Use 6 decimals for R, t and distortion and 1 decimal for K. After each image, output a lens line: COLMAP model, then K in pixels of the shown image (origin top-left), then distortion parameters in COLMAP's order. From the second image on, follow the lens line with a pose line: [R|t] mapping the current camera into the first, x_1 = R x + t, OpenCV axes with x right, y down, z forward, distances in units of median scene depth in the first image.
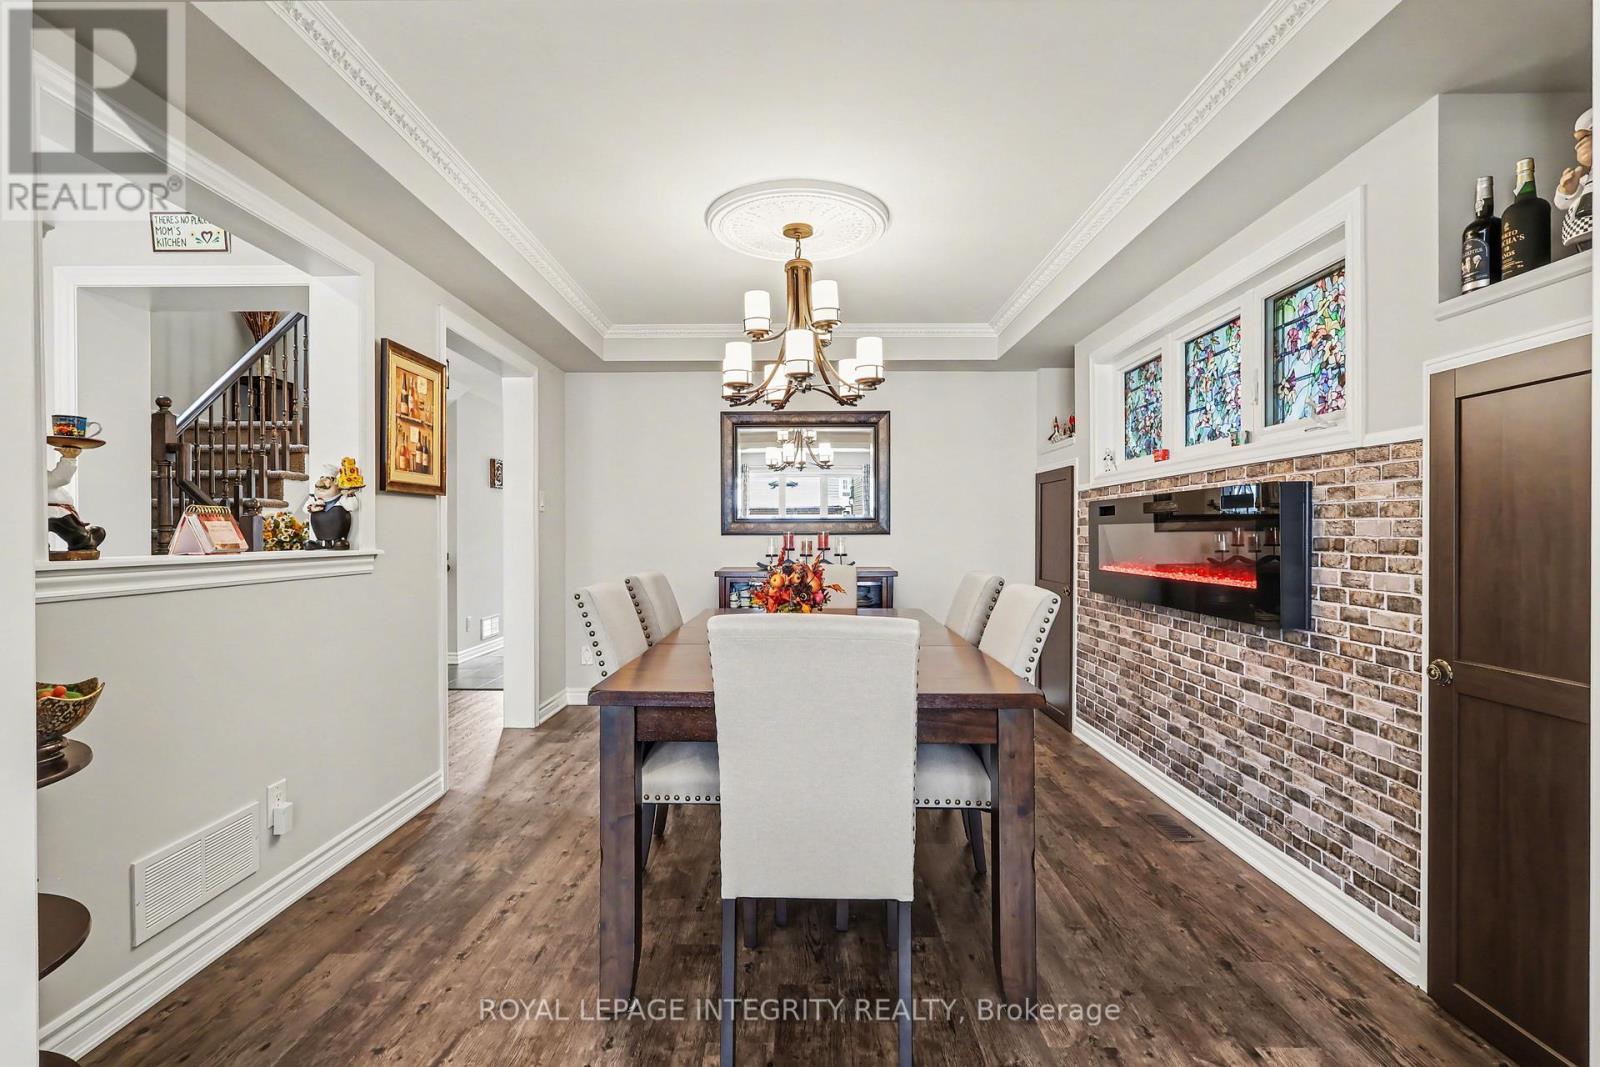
lens RADIAL K [[745.2, 0, 800.0], [0, 745.2, 533.5], [0, 0, 1]] dist [-0.003786, -0.000194]
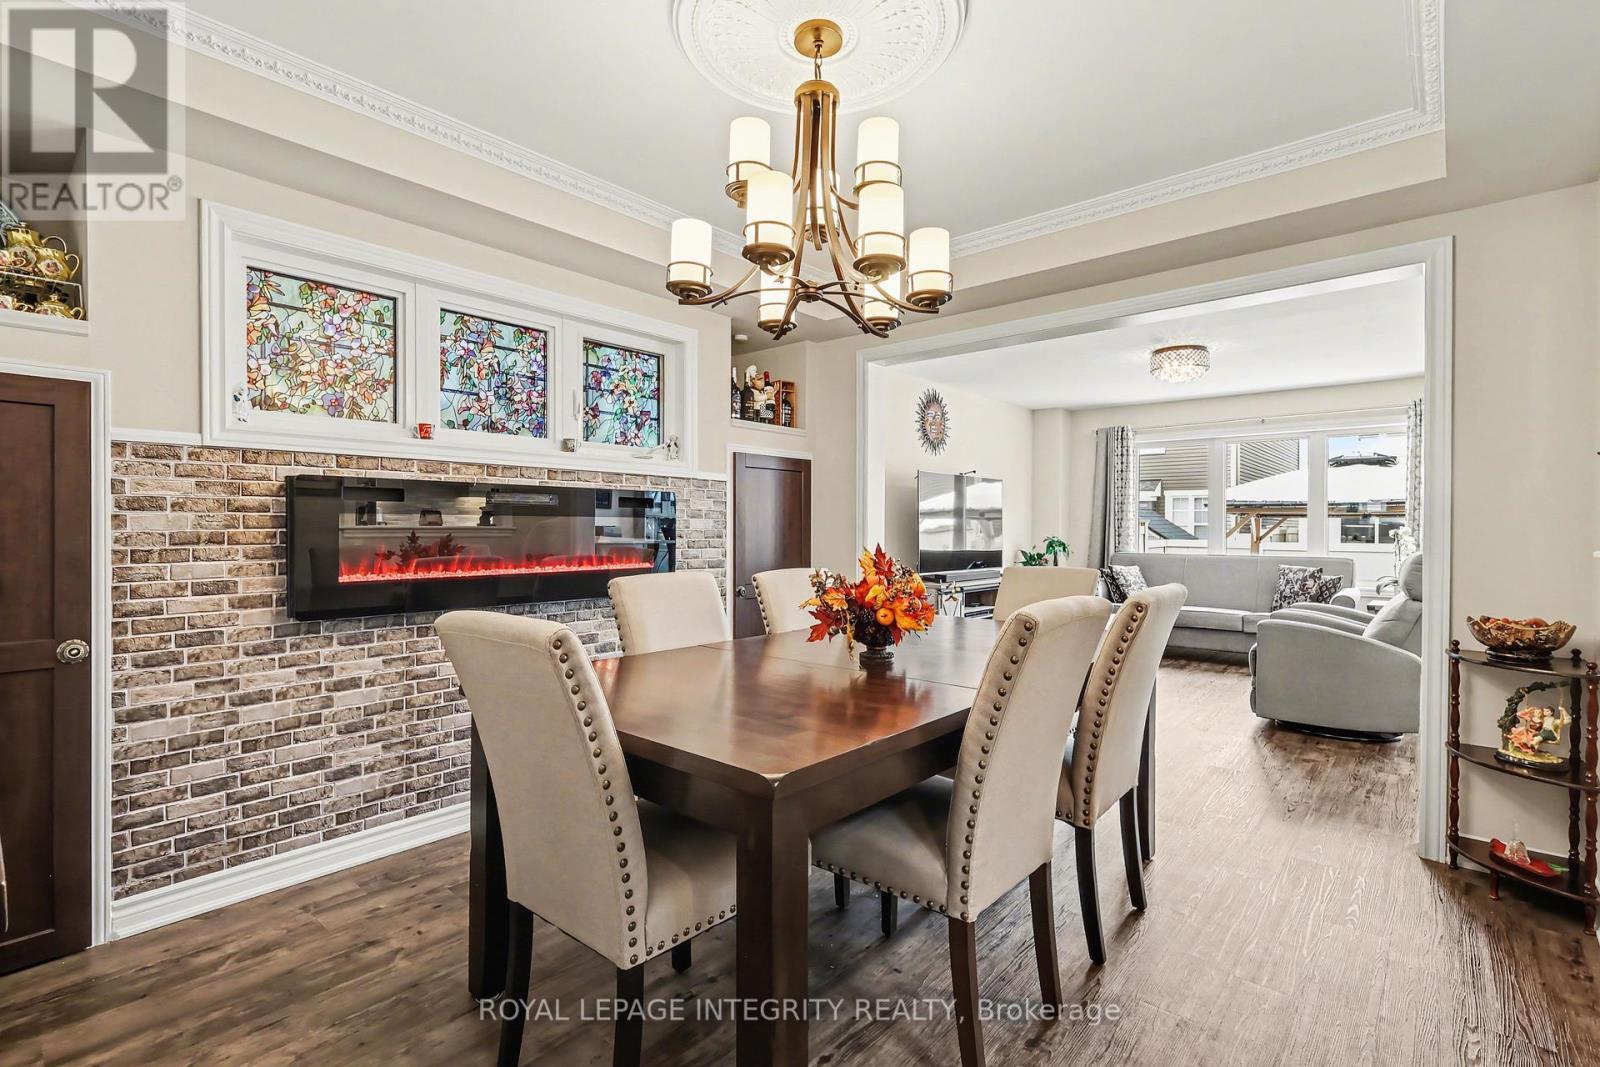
lens RADIAL K [[745.2, 0, 800.0], [0, 745.2, 533.5], [0, 0, 1]] dist [-0.003786, -0.000194]
pose [[-0.757995, -0.010868, 0.652170, -0.473596], [-0.005810, 0.999934, 0.009910, -0.004073], [-0.652235, 0.003723, -0.758008, 1.766959]]
